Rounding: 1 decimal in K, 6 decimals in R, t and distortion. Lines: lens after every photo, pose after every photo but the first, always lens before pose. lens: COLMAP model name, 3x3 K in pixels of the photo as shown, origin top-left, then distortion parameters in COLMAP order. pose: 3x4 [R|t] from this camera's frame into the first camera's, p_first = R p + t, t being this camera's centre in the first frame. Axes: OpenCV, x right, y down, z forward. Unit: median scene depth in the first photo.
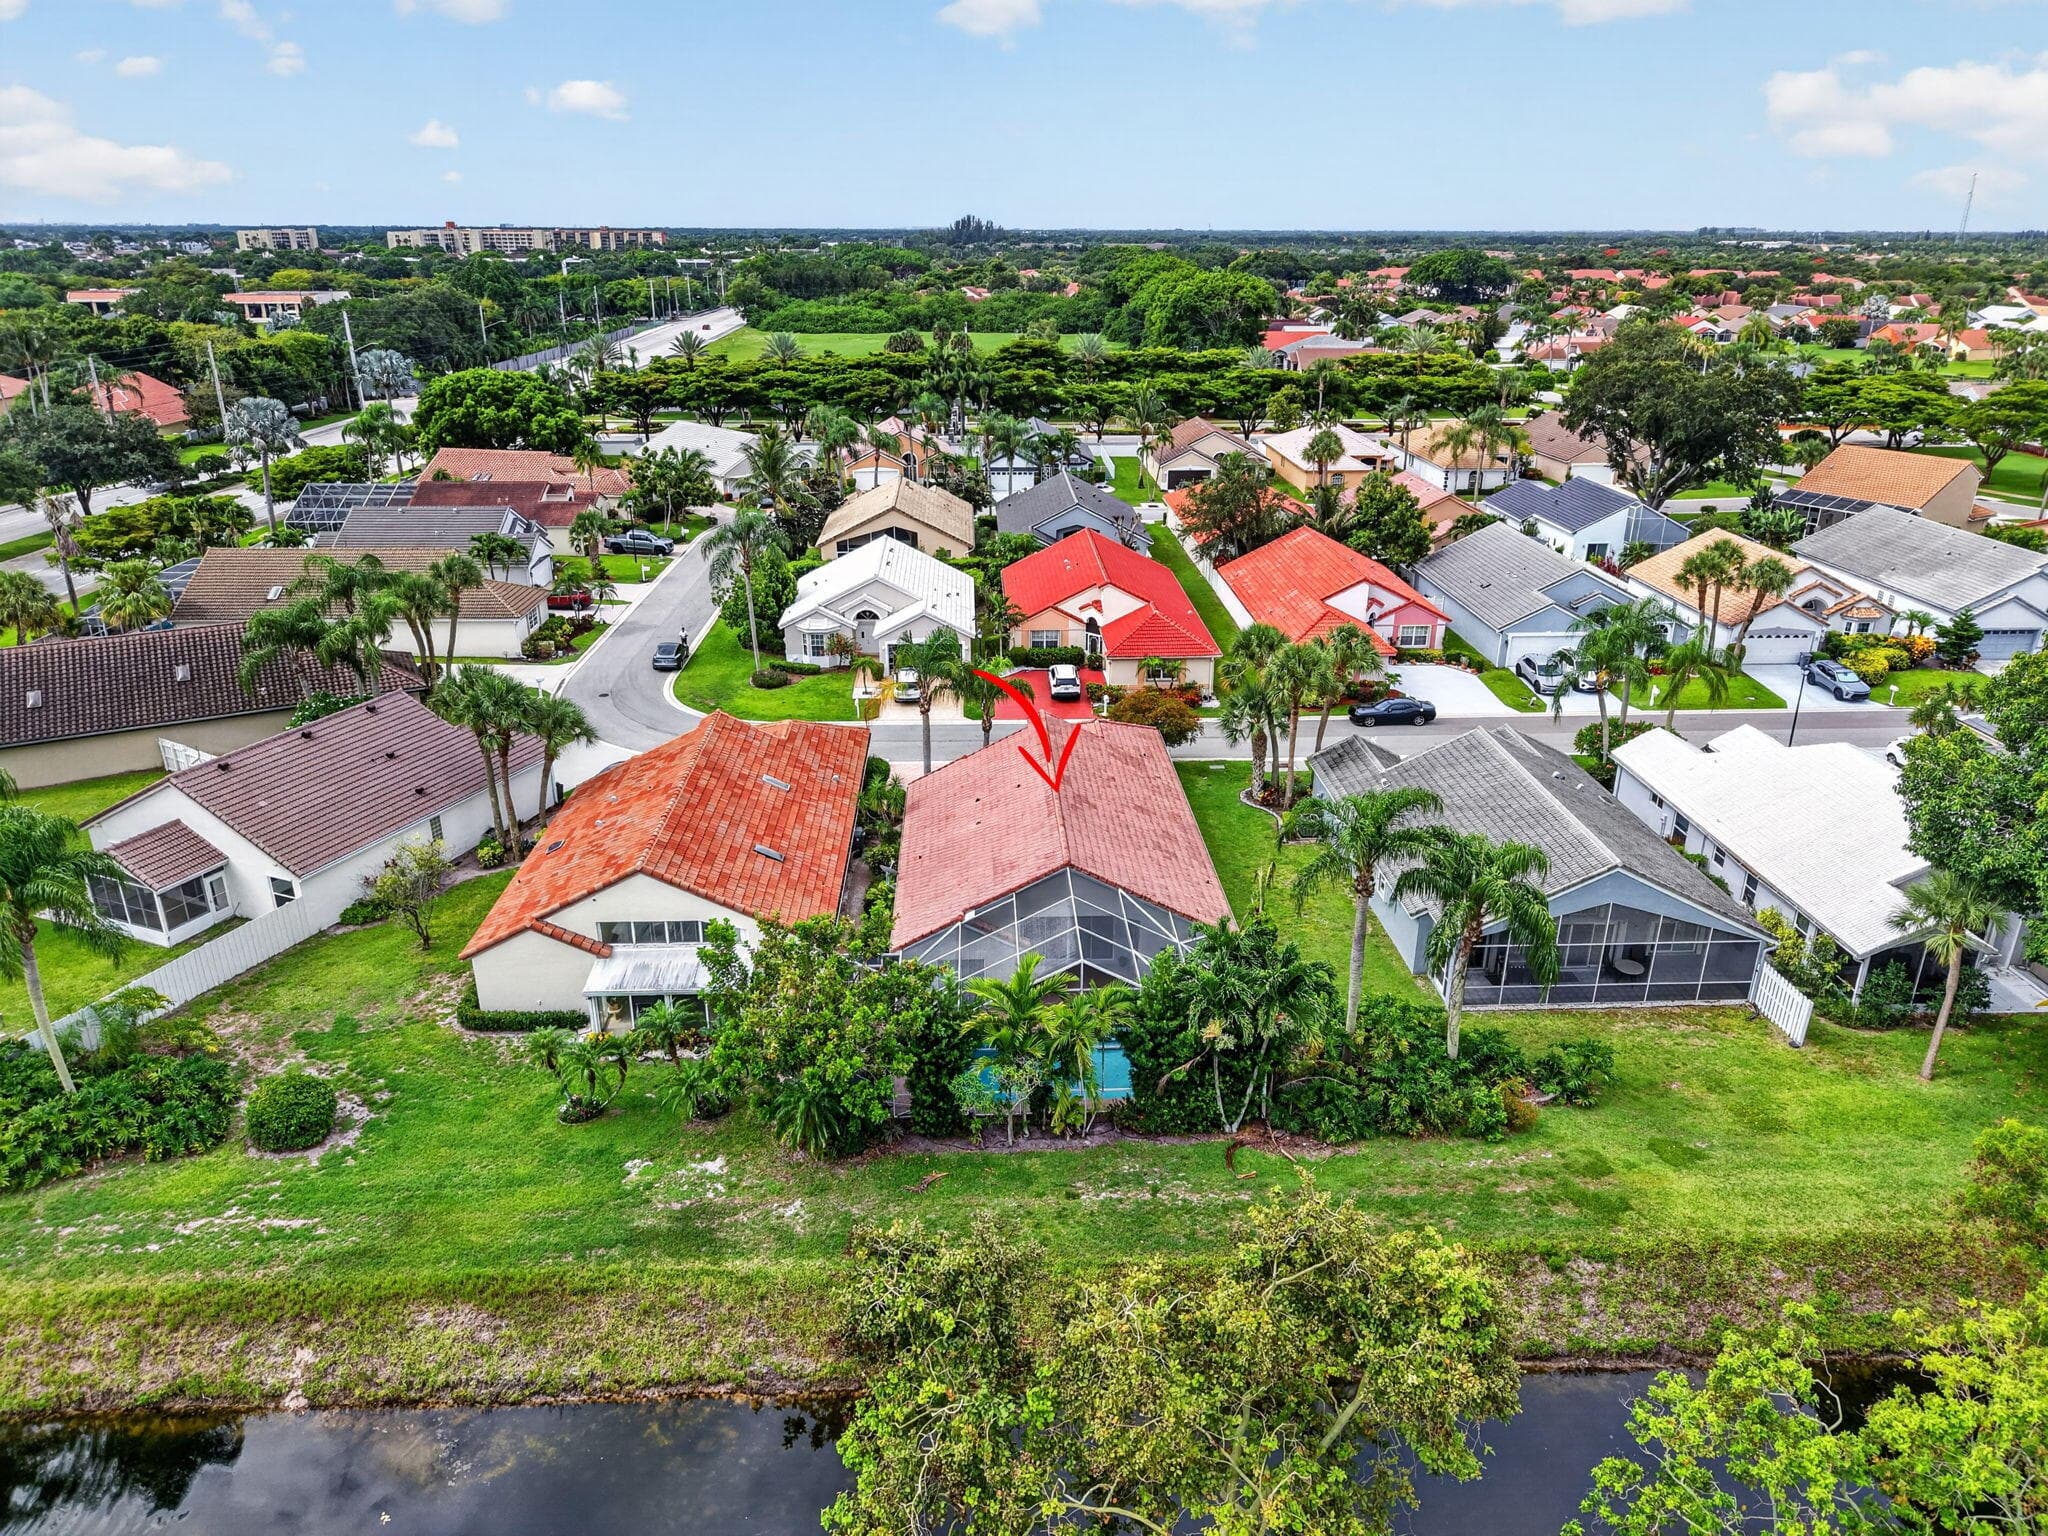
lens RADIAL K [[1328.0, 0, 1024.0], [0, 1328.0, 768.0], [0, 0, 1]] dist [0.020536, 0.000033]
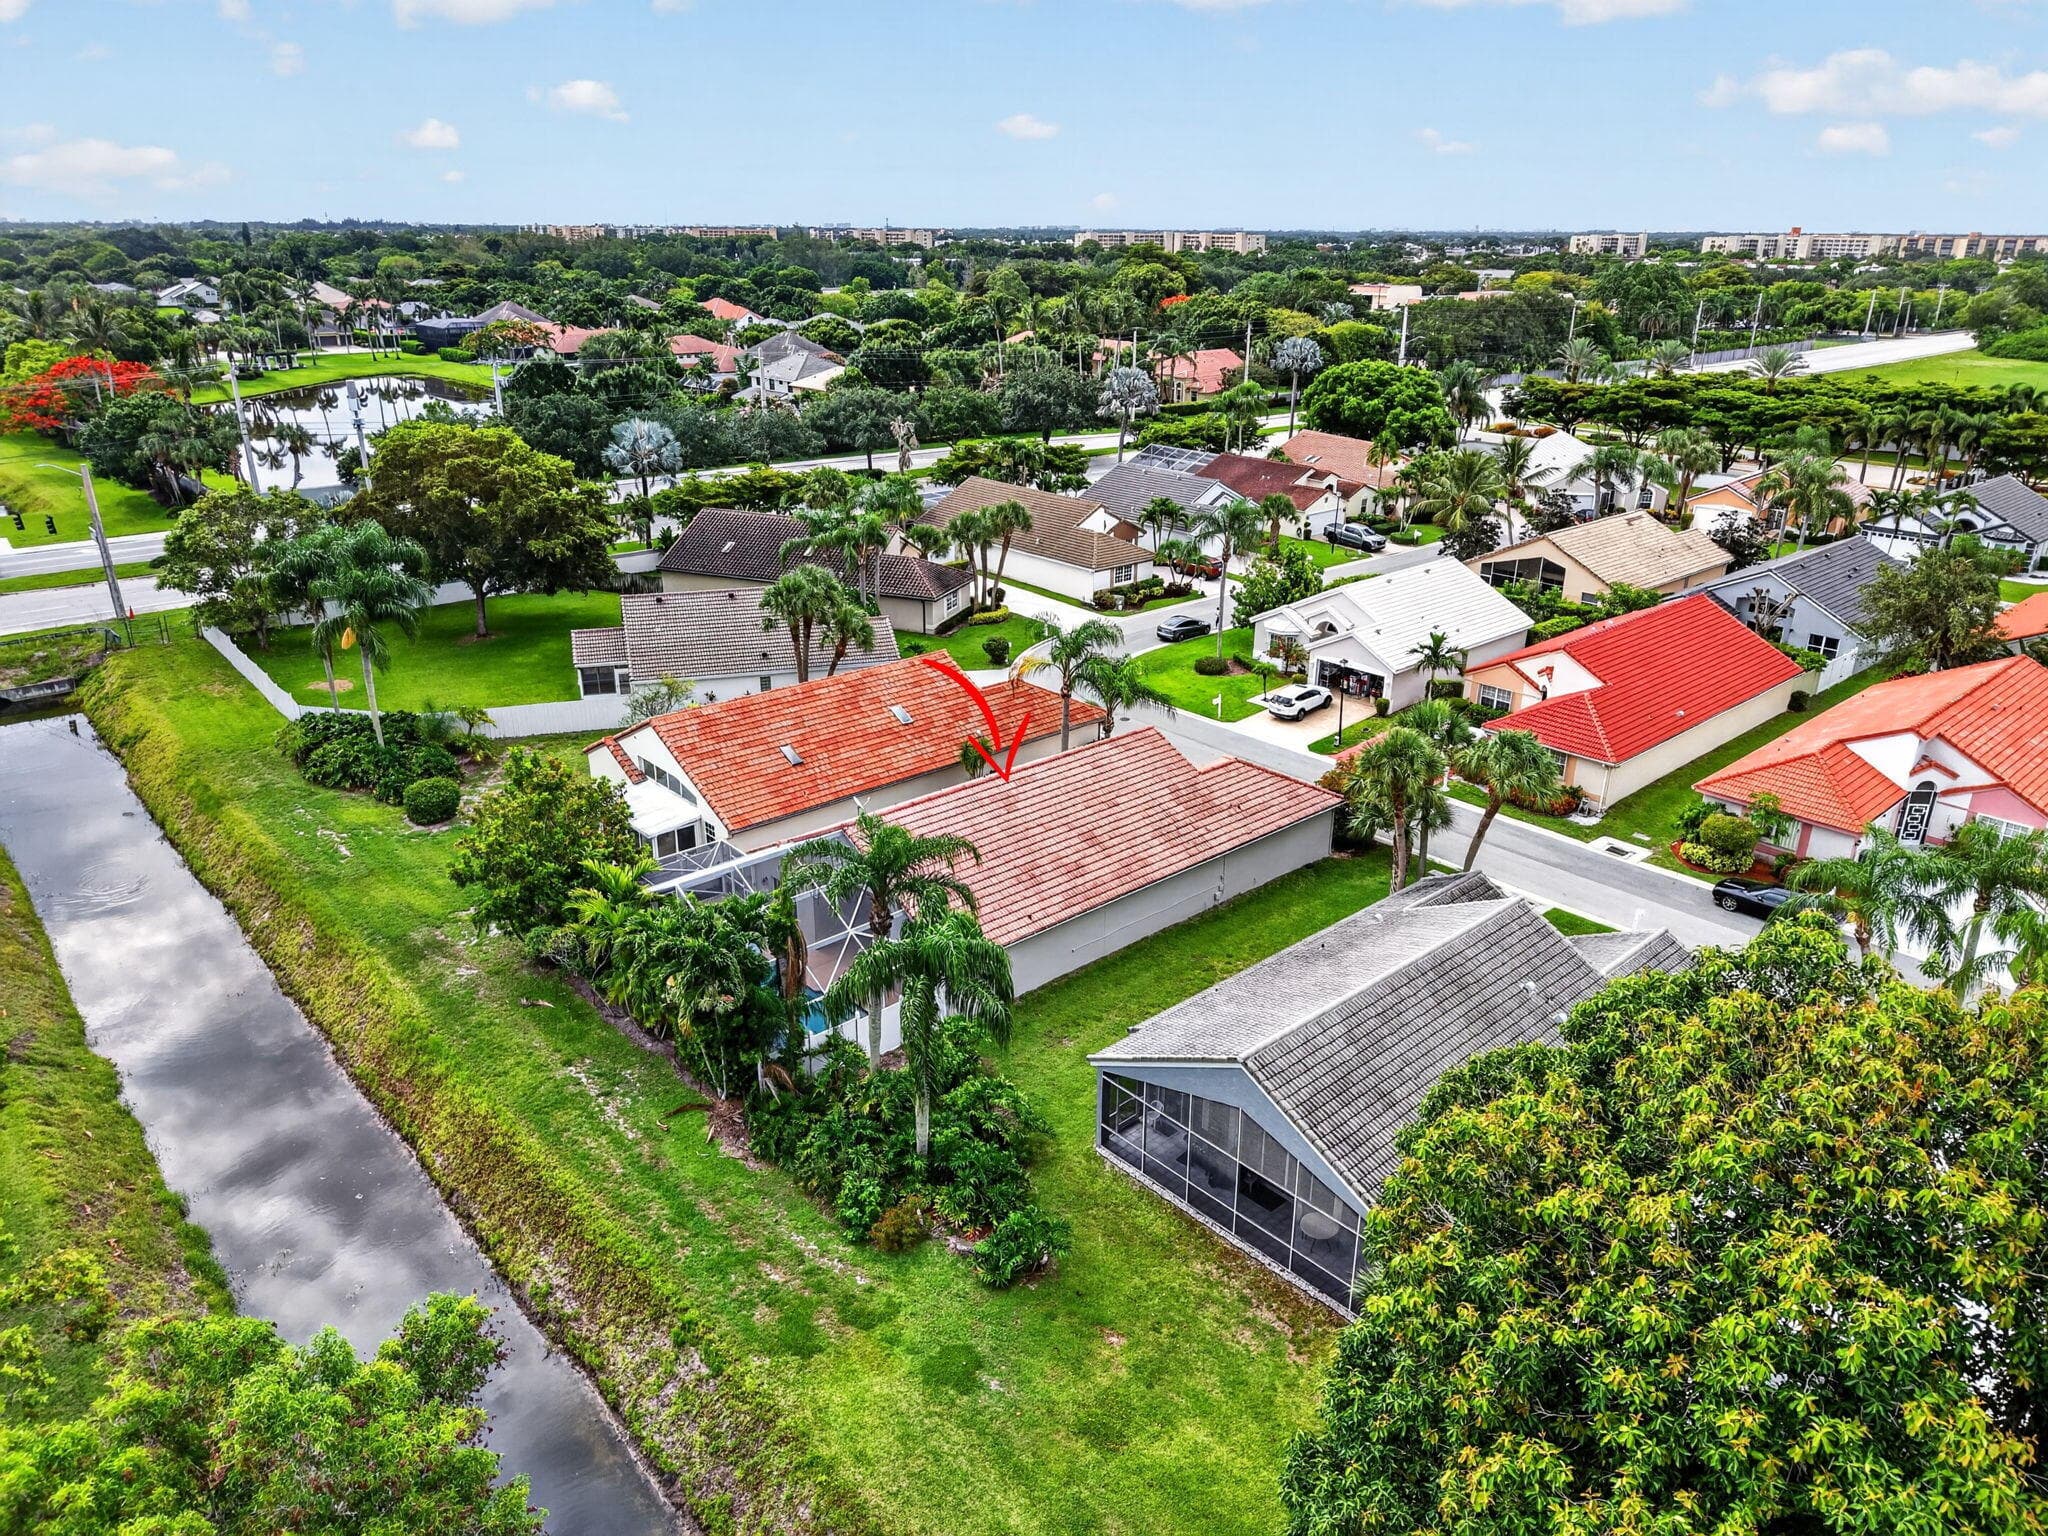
lens RADIAL K [[1365.9, 0, 1024.0], [0, 1365.9, 768.0], [0, 0, 1]] dist [0.005763, -0.000270]
pose [[0.618317, 0.282159, -0.733533, 0.477450], [-0.293105, 0.948784, 0.117890, -0.070909], [0.729228, 0.142109, 0.669351, 0.217678]]
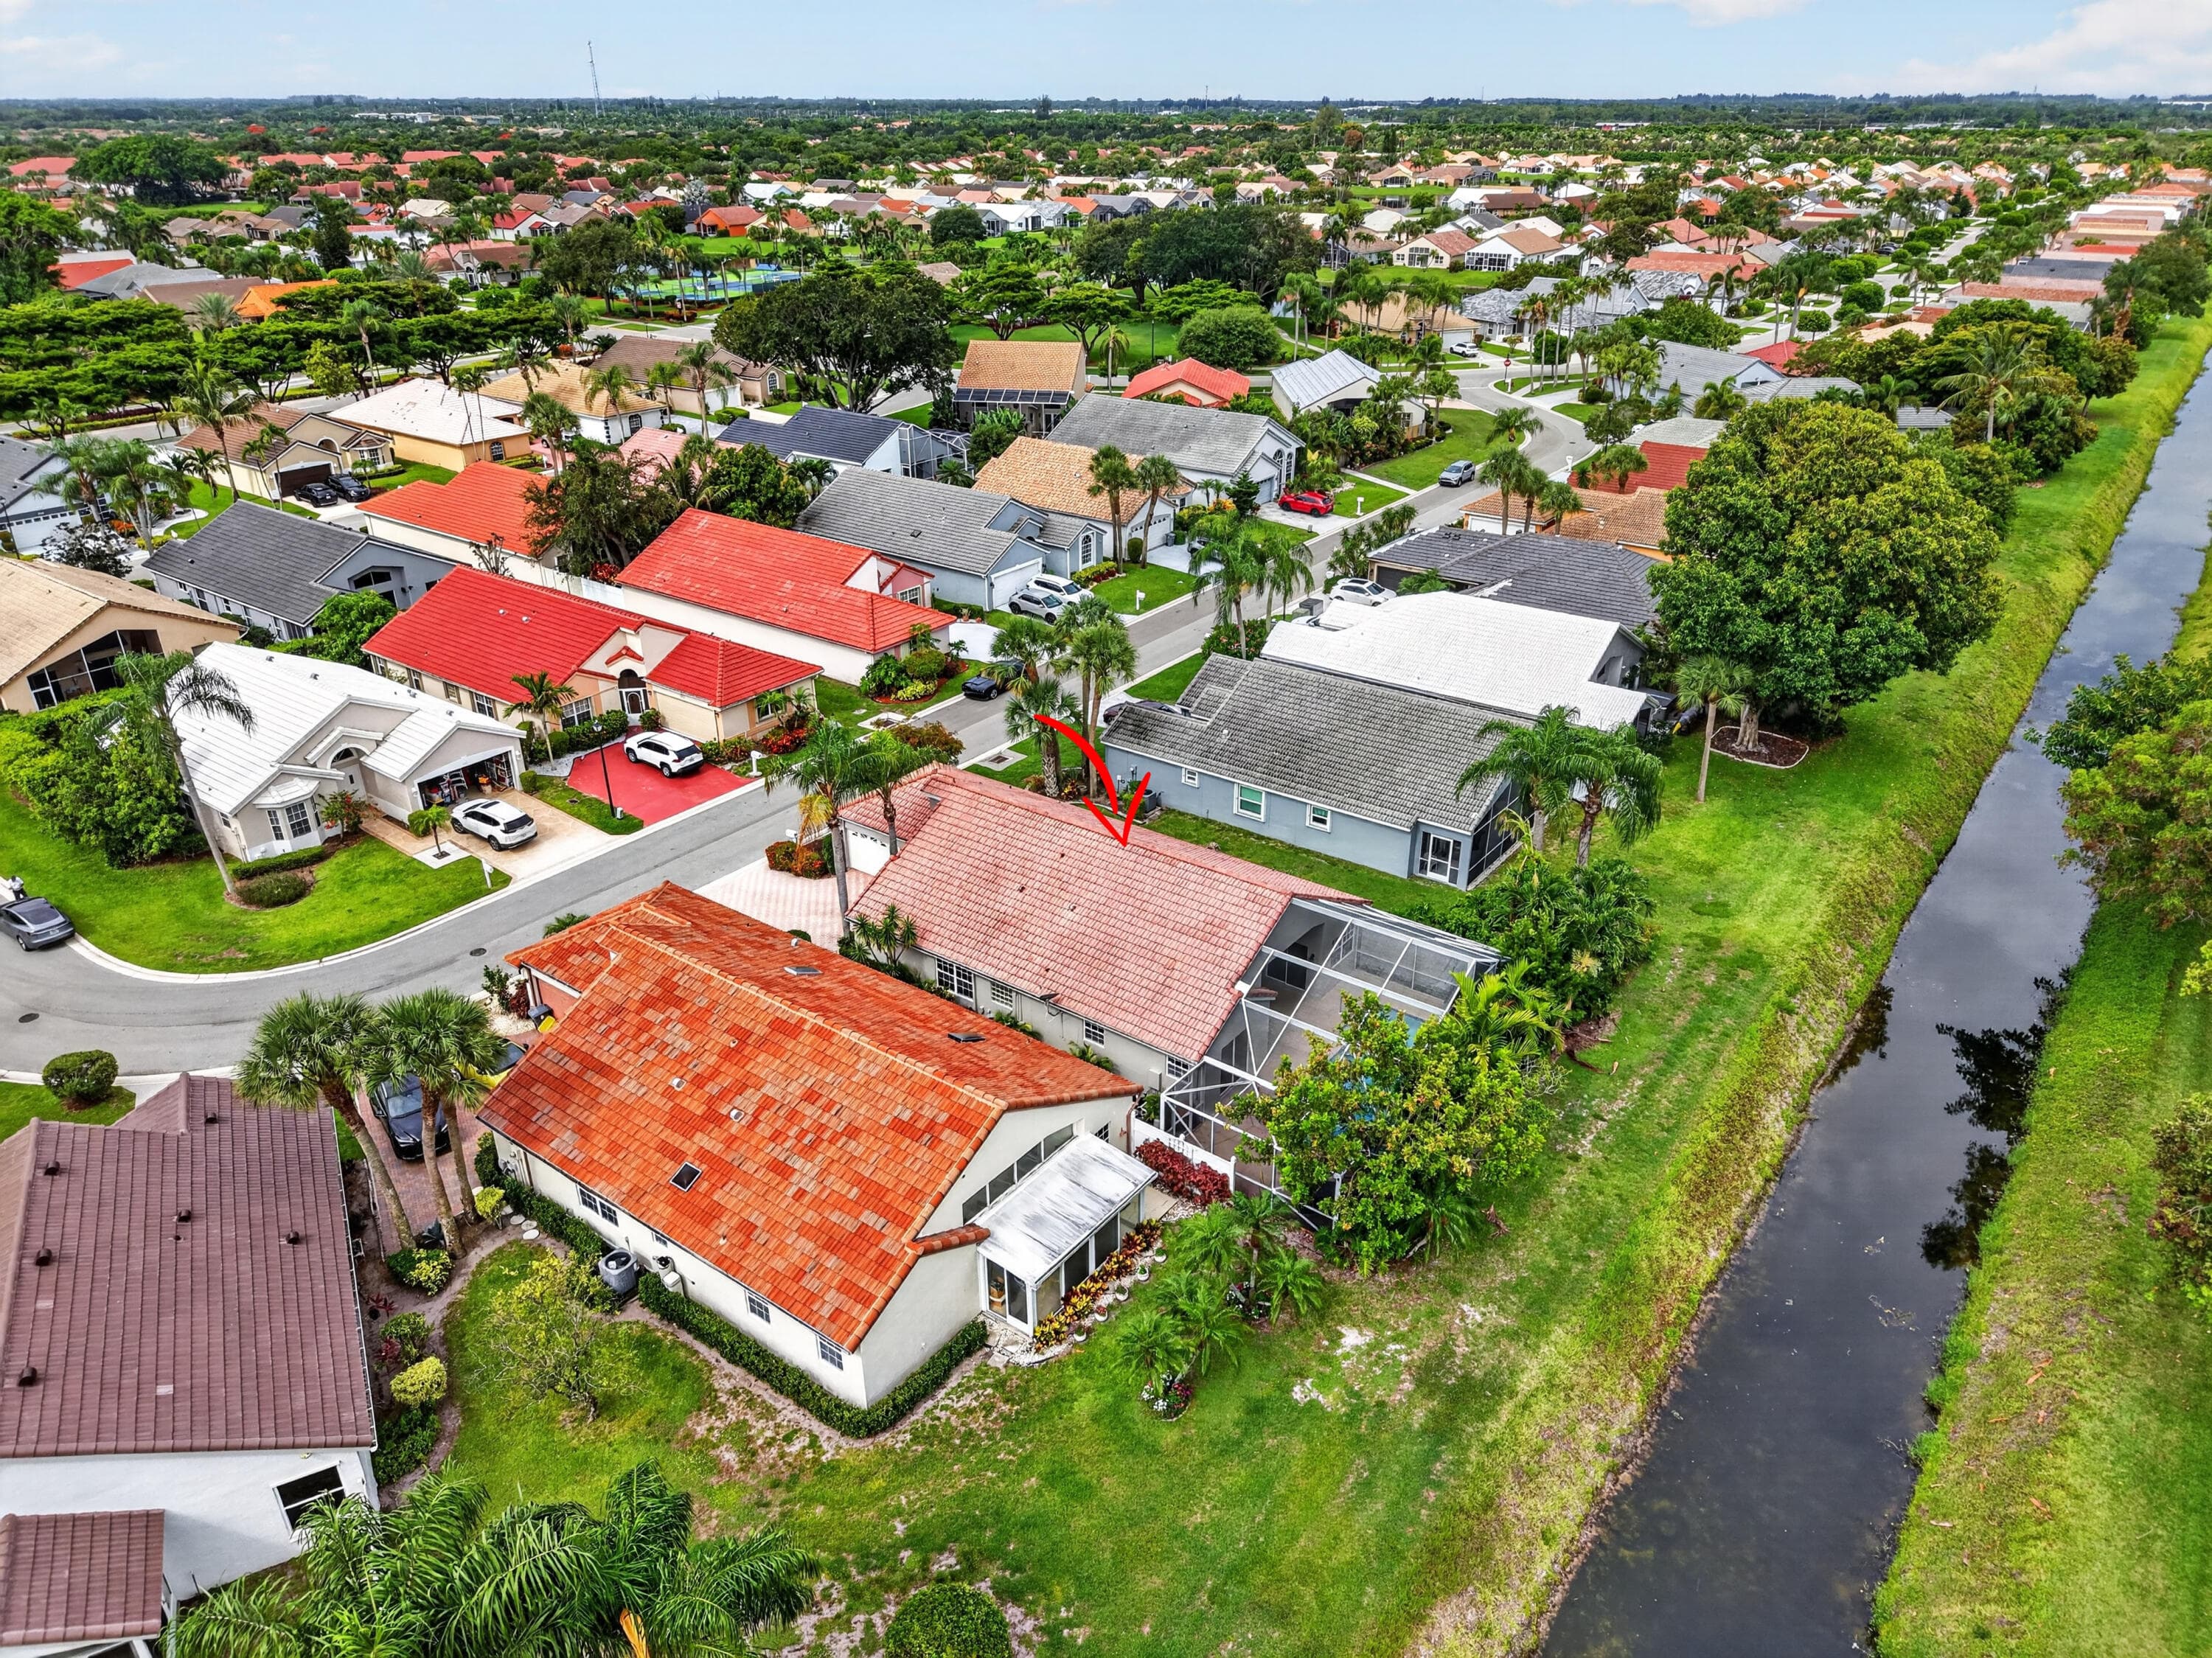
lens RADIAL K [[1475.1, 0, 1106.0], [0, 1475.1, 829.0], [0, 0, 1]] dist [0.005763, -0.000270]
pose [[0.642123, -0.346898, 0.683623, -0.398617], [0.294528, 0.934952, 0.197784, -0.113856], [-0.707765, 0.074344, 0.702525, 0.185896]]
